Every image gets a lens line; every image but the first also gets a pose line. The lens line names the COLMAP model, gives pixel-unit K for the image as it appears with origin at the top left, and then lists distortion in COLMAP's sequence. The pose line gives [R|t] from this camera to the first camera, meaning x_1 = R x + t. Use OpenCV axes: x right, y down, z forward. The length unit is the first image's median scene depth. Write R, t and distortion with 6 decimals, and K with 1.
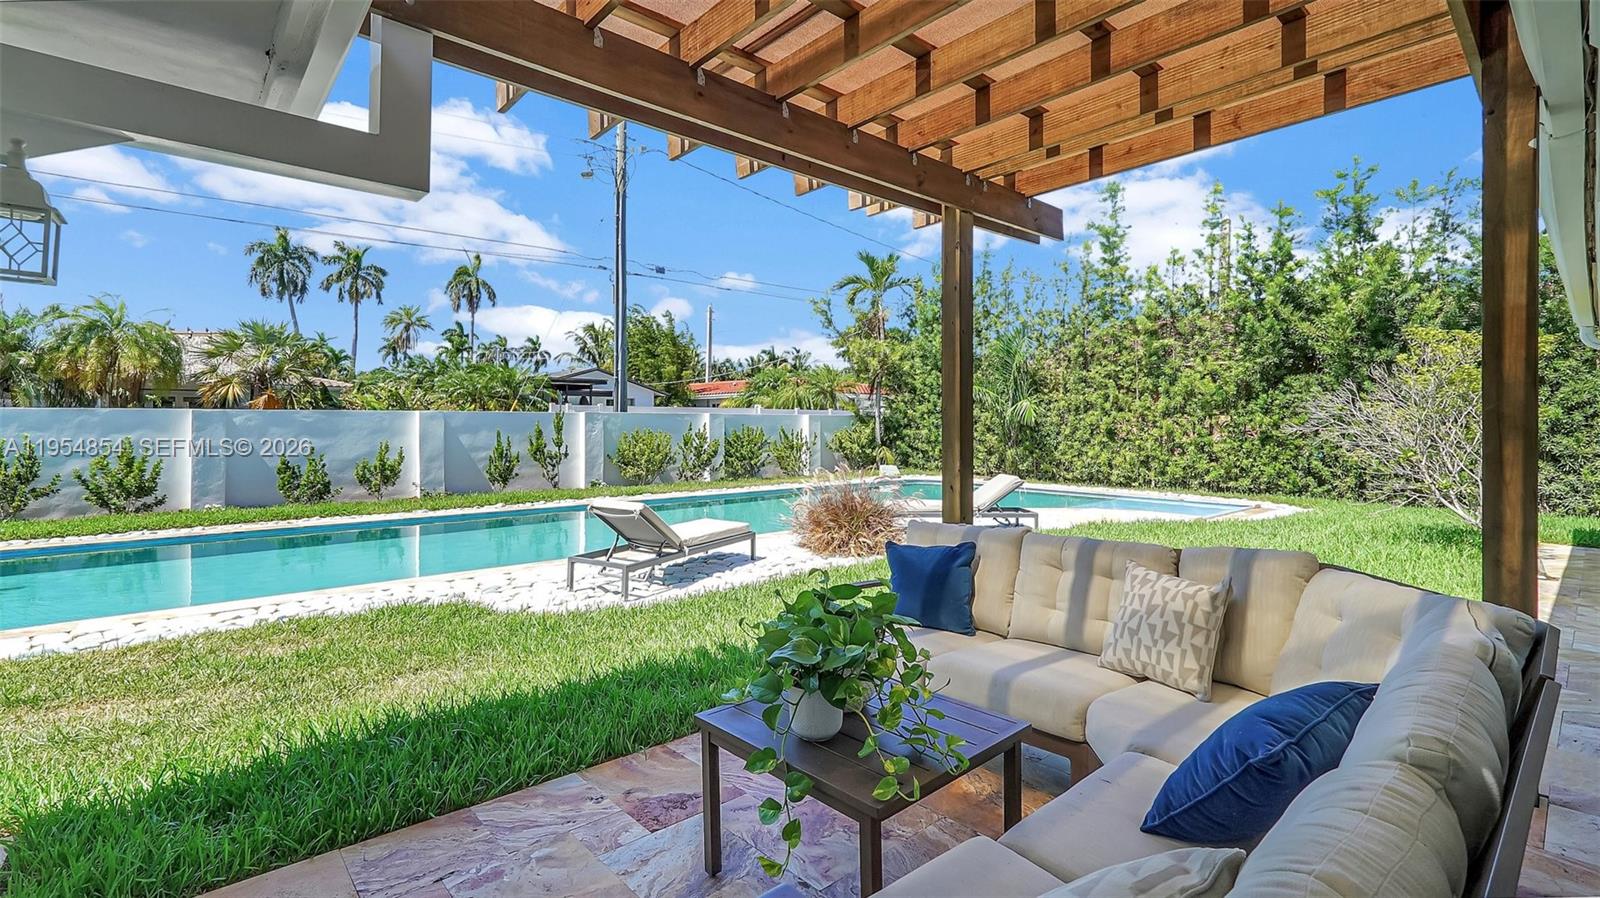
lens RADIAL K [[713.4, 0, 801.5], [0, 713.4, 437.0], [0, 0, 1]] dist [-0.002819, -0.000085]
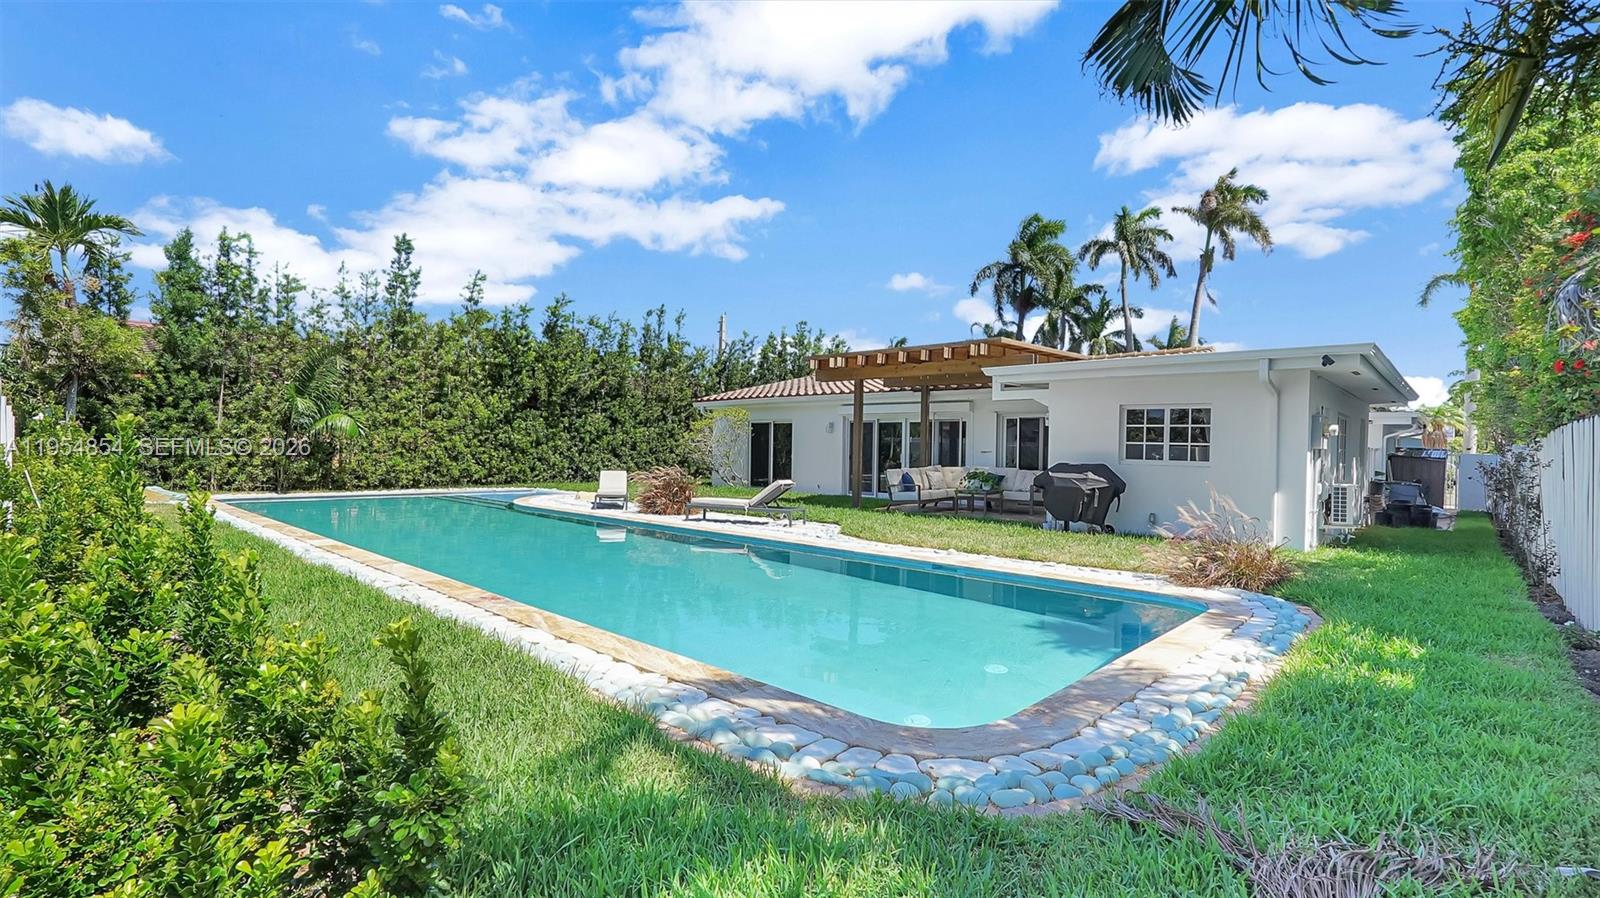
lens RADIAL K [[713.4, 0, 801.5], [0, 713.4, 437.0], [0, 0, 1]] dist [-0.002819, -0.000085]
pose [[-0.075978, 0.014988, 0.996997, -4.232502], [0.002806, 0.999886, -0.014817, 0.008401], [-0.997106, 0.001672, -0.076011, 2.125166]]
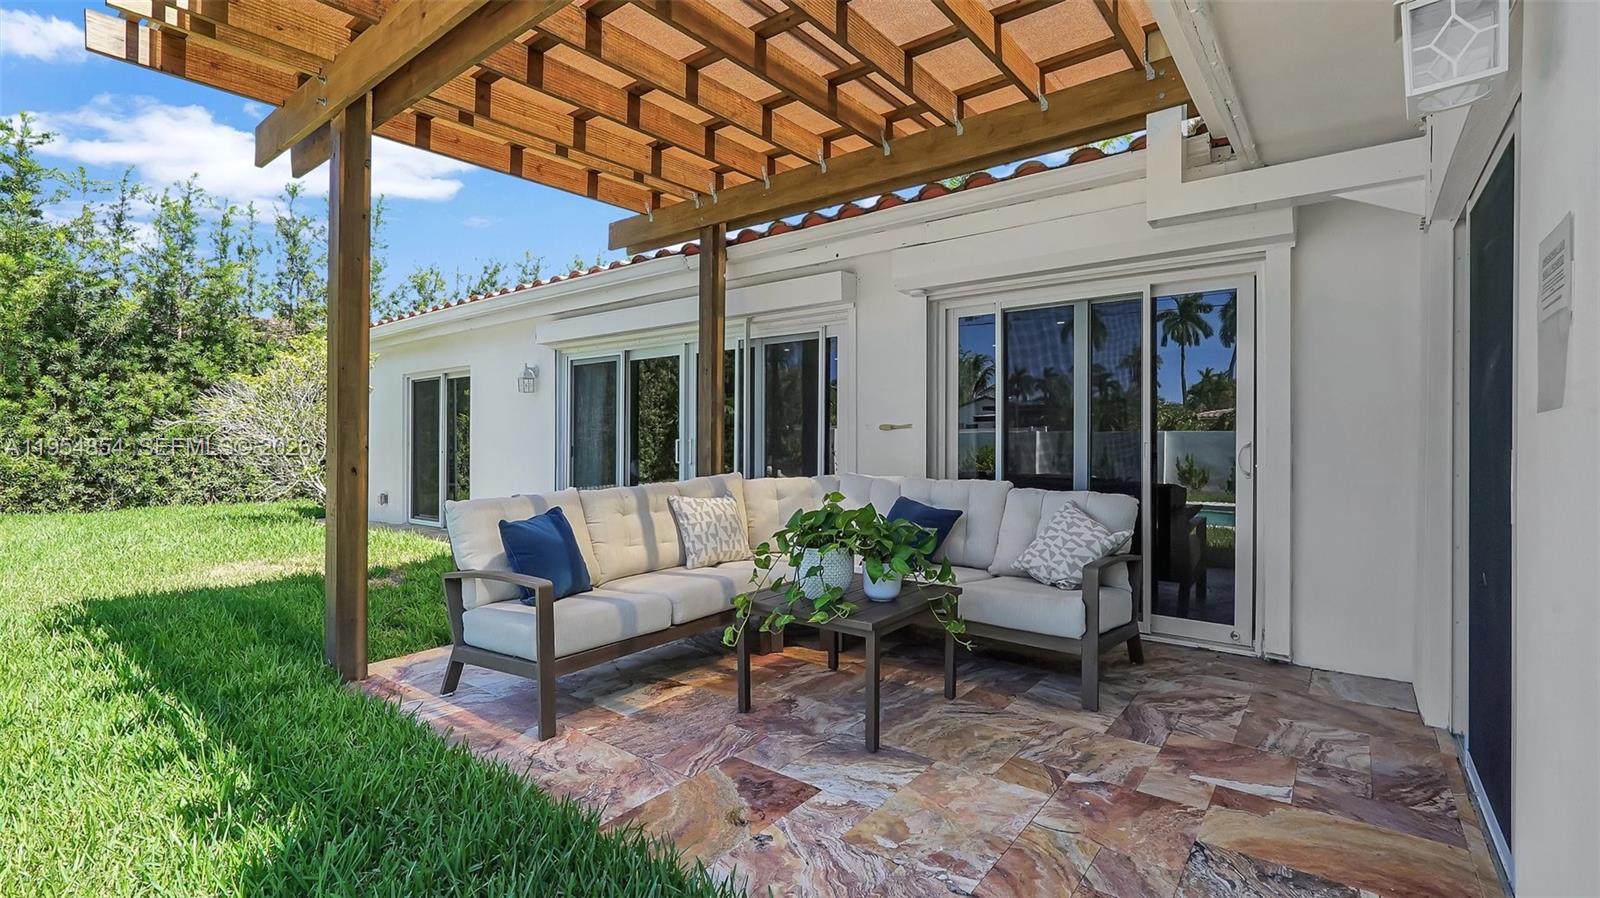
lens RADIAL K [[713.4, 0, 801.5], [0, 713.4, 437.0], [0, 0, 1]] dist [-0.002819, -0.000085]
pose [[-0.172017, 0.008139, 0.985060, -0.920560], [0.017389, 0.999835, -0.005224, 0.071211], [-0.984940, 0.016231, -0.172130, 0.949697]]
